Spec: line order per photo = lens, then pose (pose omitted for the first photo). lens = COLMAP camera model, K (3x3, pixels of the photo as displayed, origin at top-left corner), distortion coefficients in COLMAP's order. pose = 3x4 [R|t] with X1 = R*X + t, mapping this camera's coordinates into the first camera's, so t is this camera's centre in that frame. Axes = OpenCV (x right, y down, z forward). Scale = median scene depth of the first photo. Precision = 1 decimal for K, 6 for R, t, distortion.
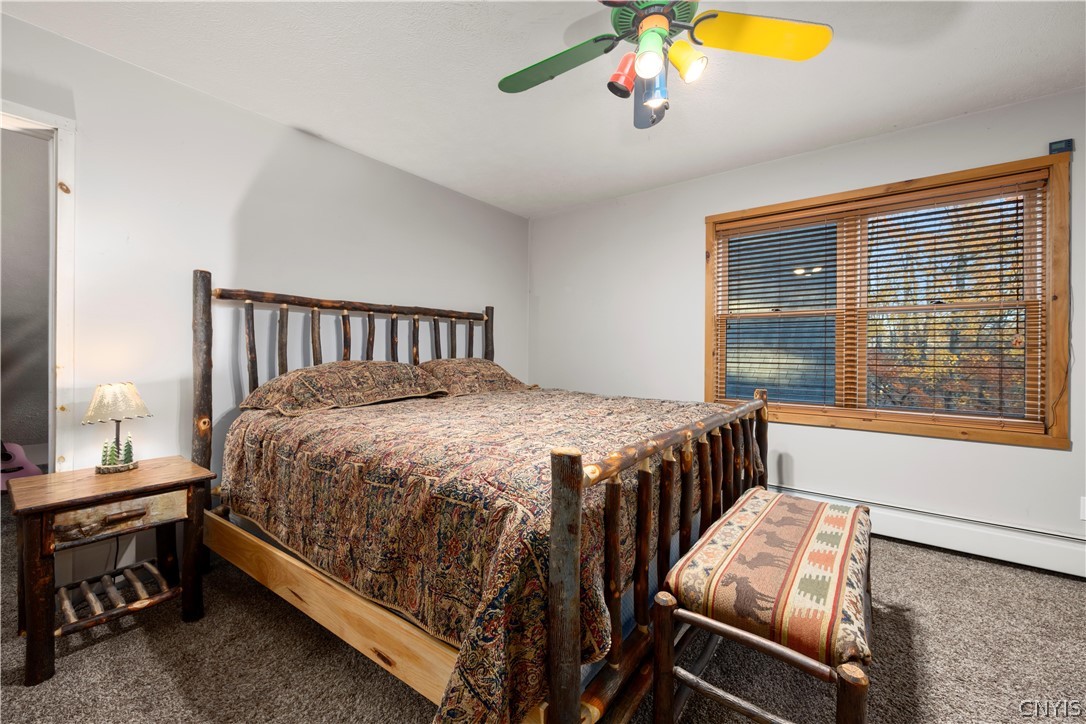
lens RADIAL K [[427.5, 0, 546.2], [0, 427.5, 359.8], [0, 0, 1]] dist [0.000789, -0.000072]
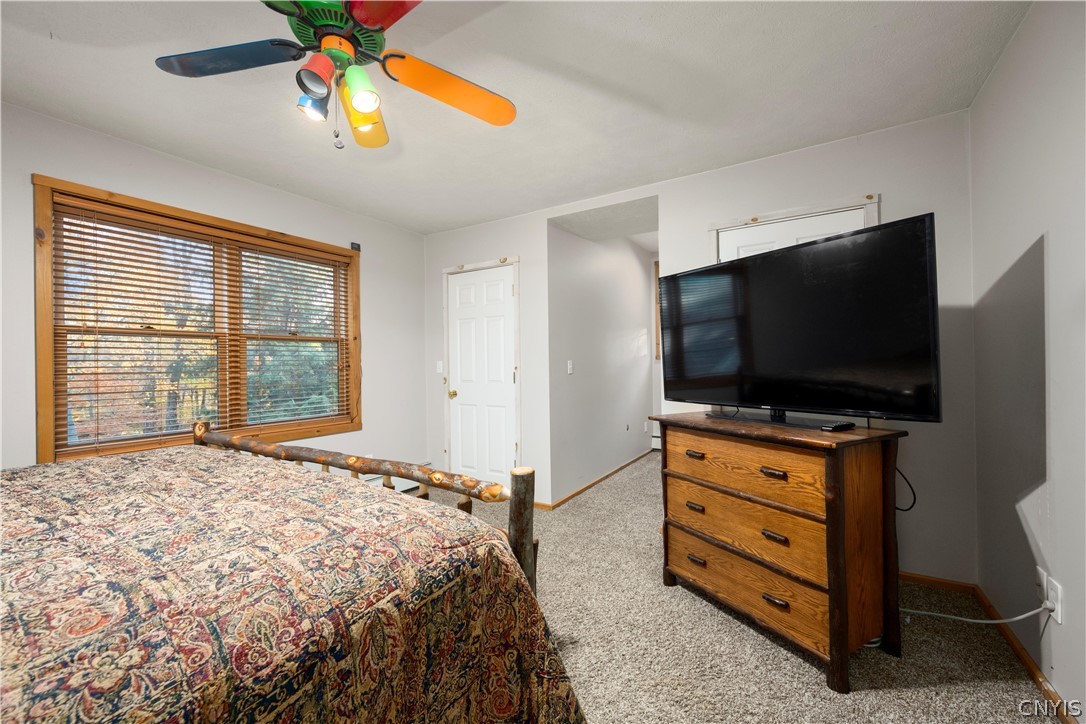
lens RADIAL K [[427.5, 0, 546.2], [0, 427.5, 359.8], [0, 0, 1]] dist [0.000789, -0.000072]
pose [[-0.085801, -0.001616, 0.996311, -0.939641], [0.026257, 0.999648, 0.003883, -0.092191], [-0.995966, 0.026493, -0.085729, 0.785201]]
